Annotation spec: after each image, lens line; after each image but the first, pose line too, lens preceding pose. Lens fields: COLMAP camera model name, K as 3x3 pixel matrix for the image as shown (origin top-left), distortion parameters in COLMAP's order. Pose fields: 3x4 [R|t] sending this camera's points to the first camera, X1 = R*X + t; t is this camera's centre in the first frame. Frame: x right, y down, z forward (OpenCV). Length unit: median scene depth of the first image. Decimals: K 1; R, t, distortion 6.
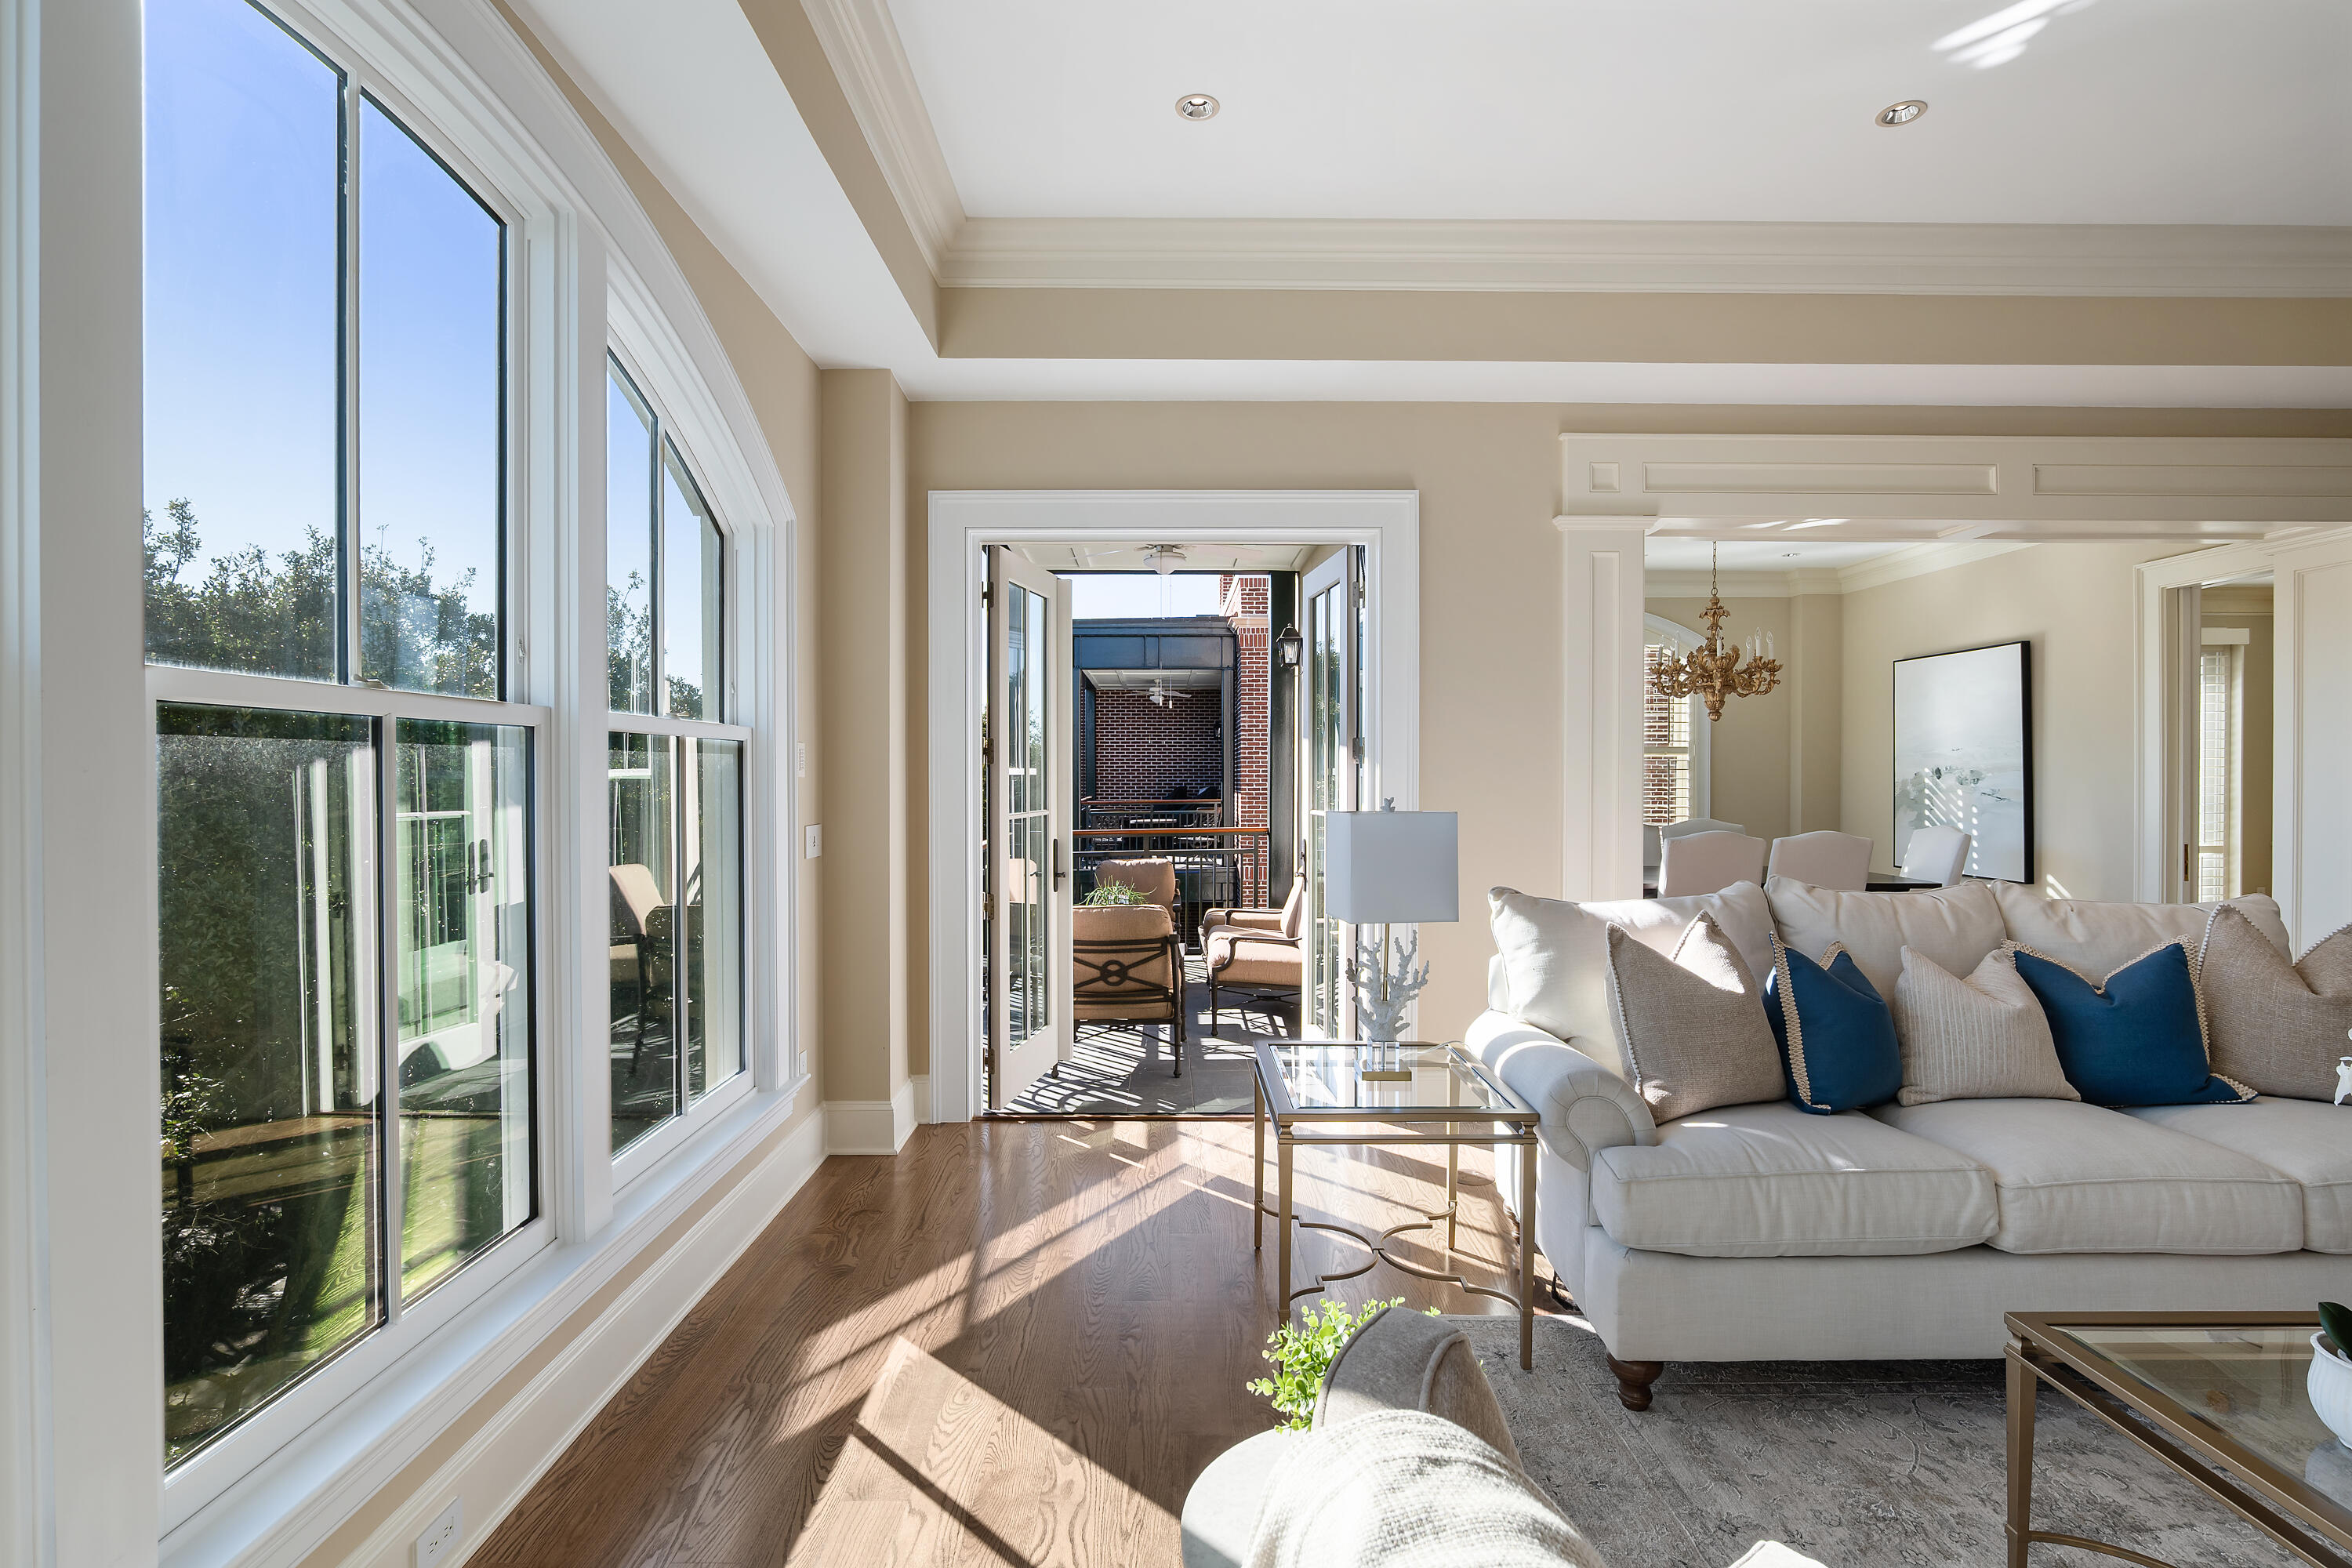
lens RADIAL K [[1132.0, 0, 1175.7], [0, 1132.0, 789.6], [0, 0, 1]] dist [-0.017916, 0.002068]
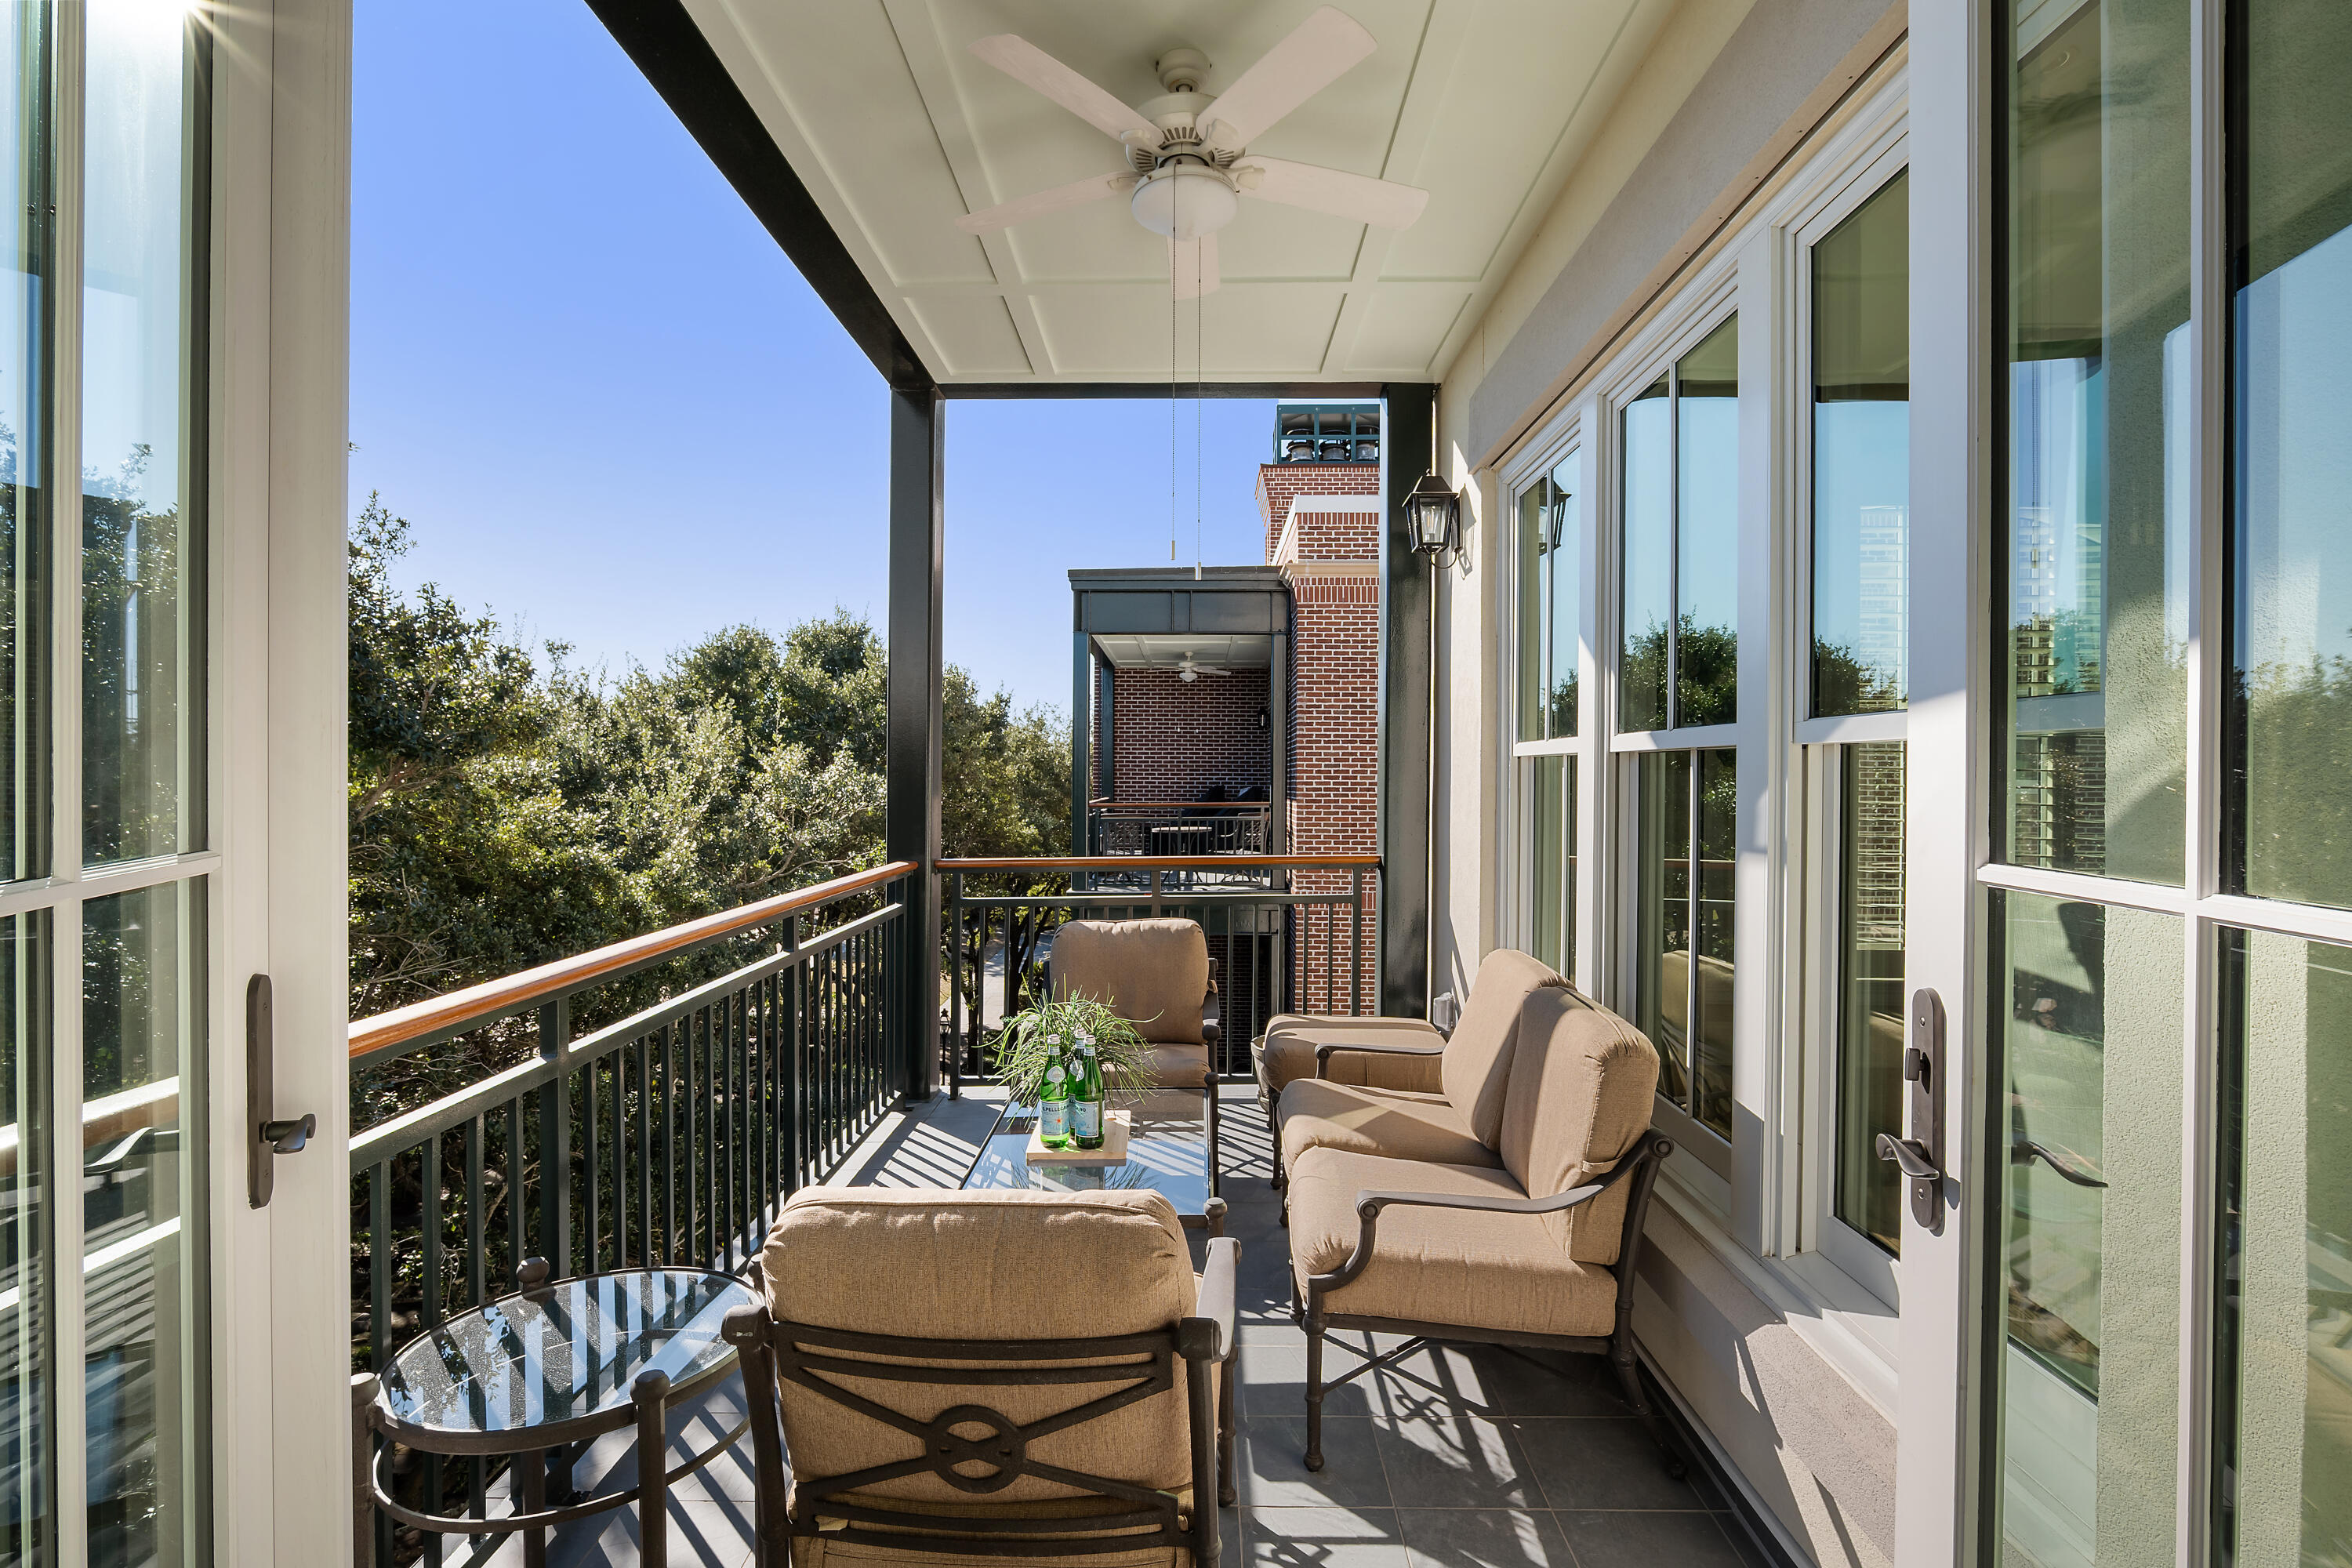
lens RADIAL K [[1132.0, 0, 1168.9], [0, 1132.0, 788.1], [0, 0, 1]] dist [-0.017916, 0.002068]
pose [[0.999293, 0.006217, -0.037086, 0.000128], [-0.006351, 0.999974, -0.003498, 0.001797], [0.037064, 0.003731, 0.999306, 0.228116]]
